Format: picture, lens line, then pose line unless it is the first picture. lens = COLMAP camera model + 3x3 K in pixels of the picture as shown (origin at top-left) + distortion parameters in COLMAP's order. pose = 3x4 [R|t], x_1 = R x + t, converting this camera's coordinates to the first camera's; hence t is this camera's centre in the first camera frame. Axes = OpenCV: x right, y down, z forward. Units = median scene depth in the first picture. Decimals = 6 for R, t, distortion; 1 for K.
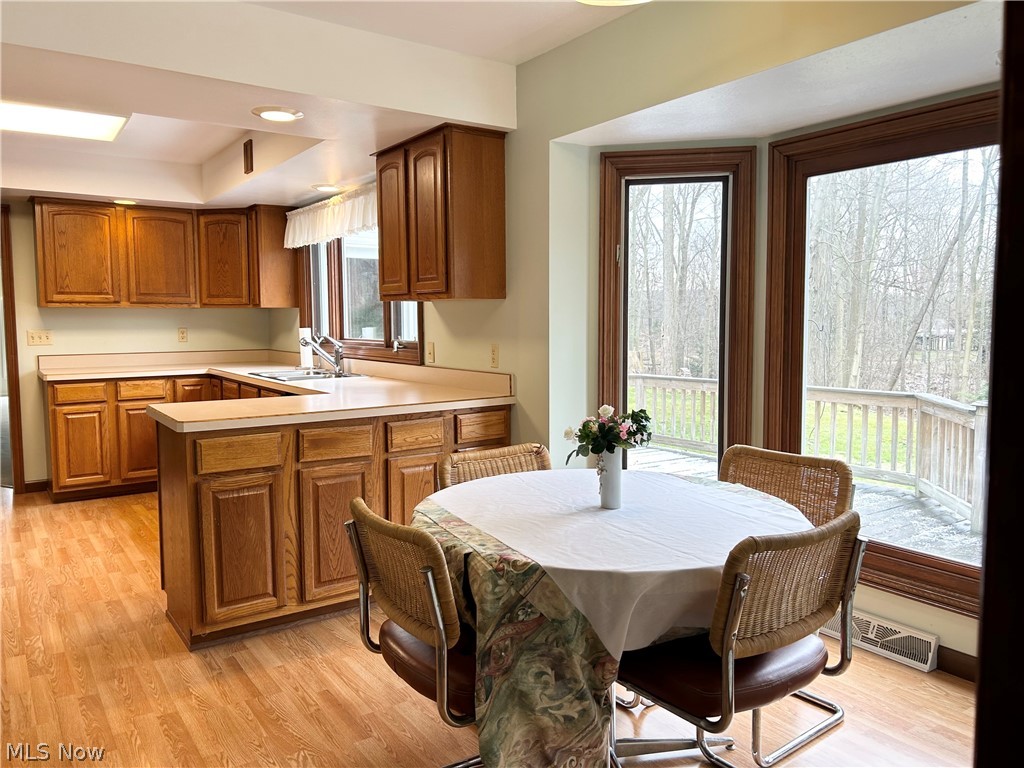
lens RADIAL K [[782.3, 0, 514.4], [0, 782.3, 376.3], [0, 0, 1]] dist [0.039969, -0.021032]
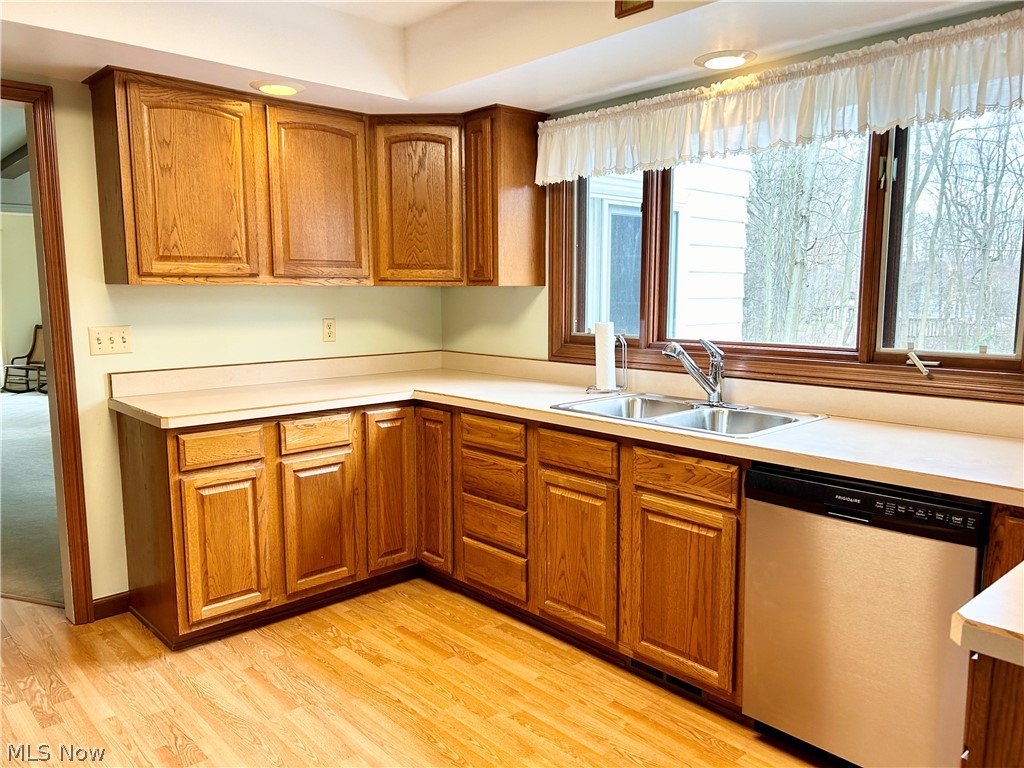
lens RADIAL K [[782.3, 0, 516.4], [0, 782.3, 388.8], [0, 0, 1]] dist [0.039969, -0.021032]
pose [[0.990134, -0.016531, 0.139147, -0.413337], [0.009242, 0.998559, 0.052873, -0.043148], [-0.139821, -0.051065, 0.988859, 0.434650]]
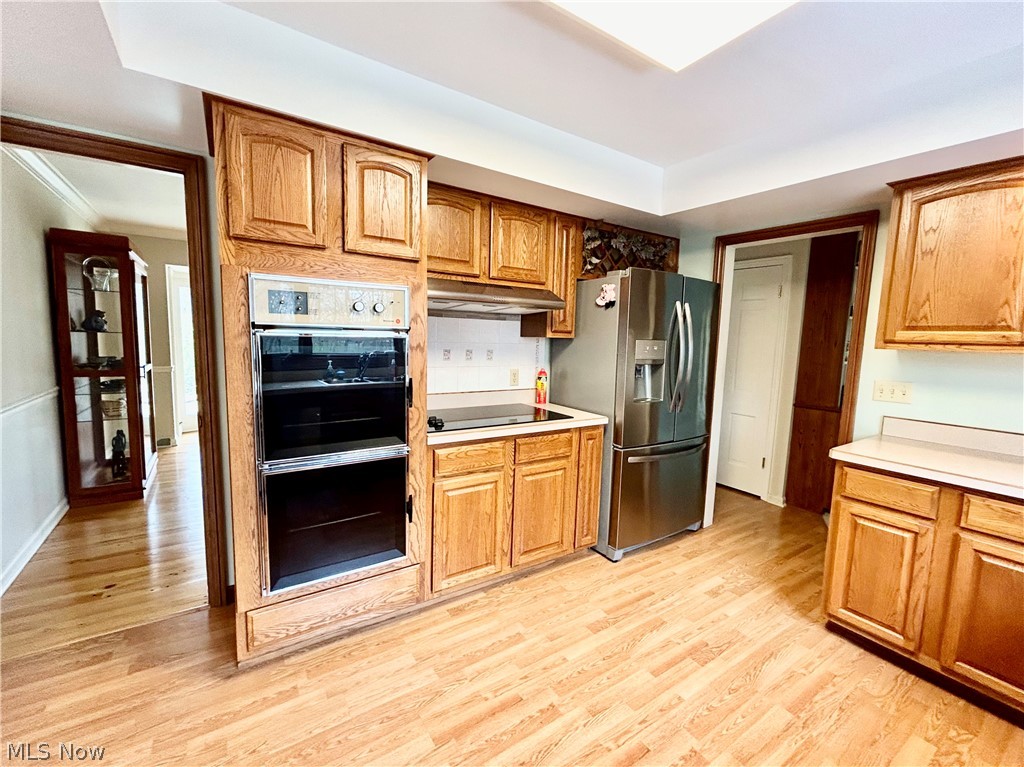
lens RADIAL K [[430.2, 0, 510.1], [0, 430.2, 383.7], [0, 0, 1]] dist [-0.000647, 0.000187]
pose [[-0.024465, 0.112051, -0.993401, -0.214397], [-0.104358, 0.987983, 0.114010, -0.066742], [0.994239, 0.106458, -0.012477, 0.685419]]
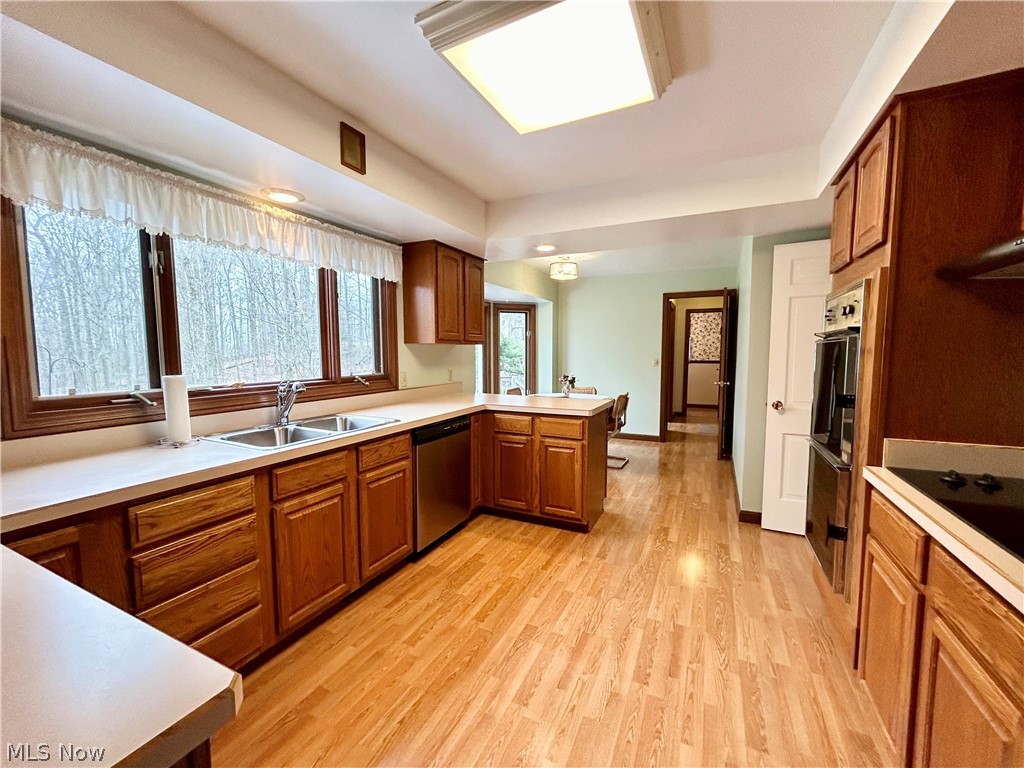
lens RADIAL K [[413.9, 0, 515.6], [0, 413.9, 380.5], [0, 0, 1]] dist [0.007426, 0.000352]
pose [[-0.499592, -0.059167, 0.864238, -0.671312], [0.070666, 0.991556, 0.108734, -0.074693], [-0.863374, 0.115395, -0.491192, 0.931572]]
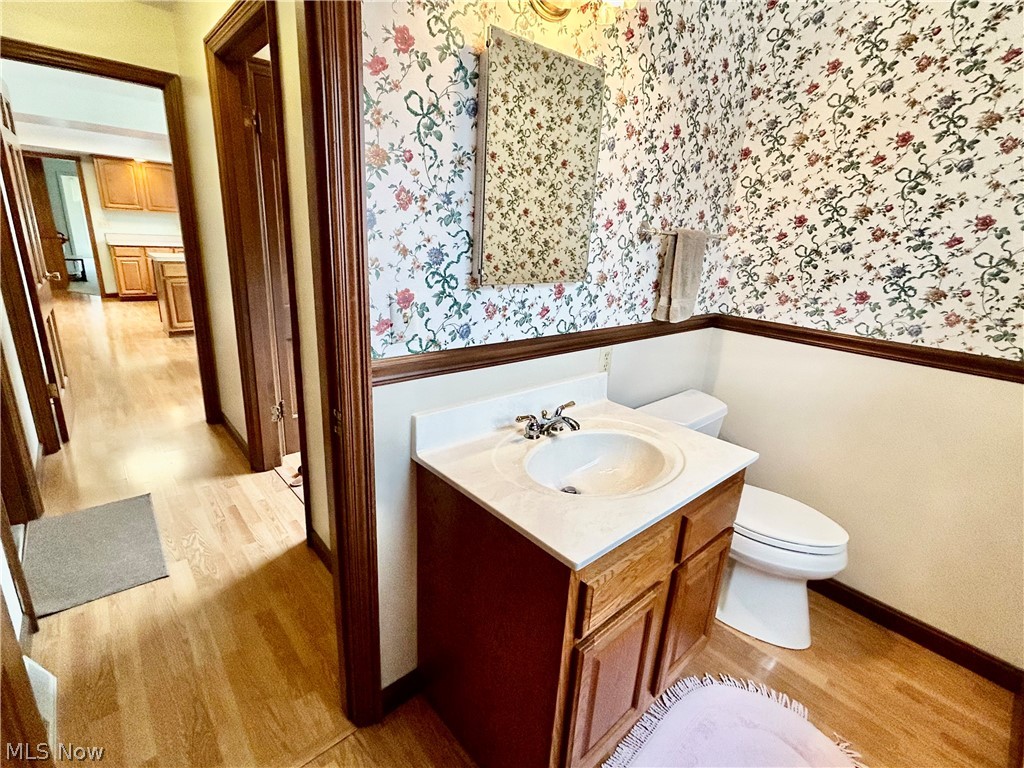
lens RADIAL K [[486.3, 0, 508.1], [0, 486.3, 380.9], [0, 0, 1]] dist [-0.002278, 0.000002]
pose [[0.991170, 0.020928, 0.130935, 0.324561], [-0.049695, 0.974123, 0.220488, 0.019821], [-0.122932, -0.225048, 0.966561, -0.505949]]
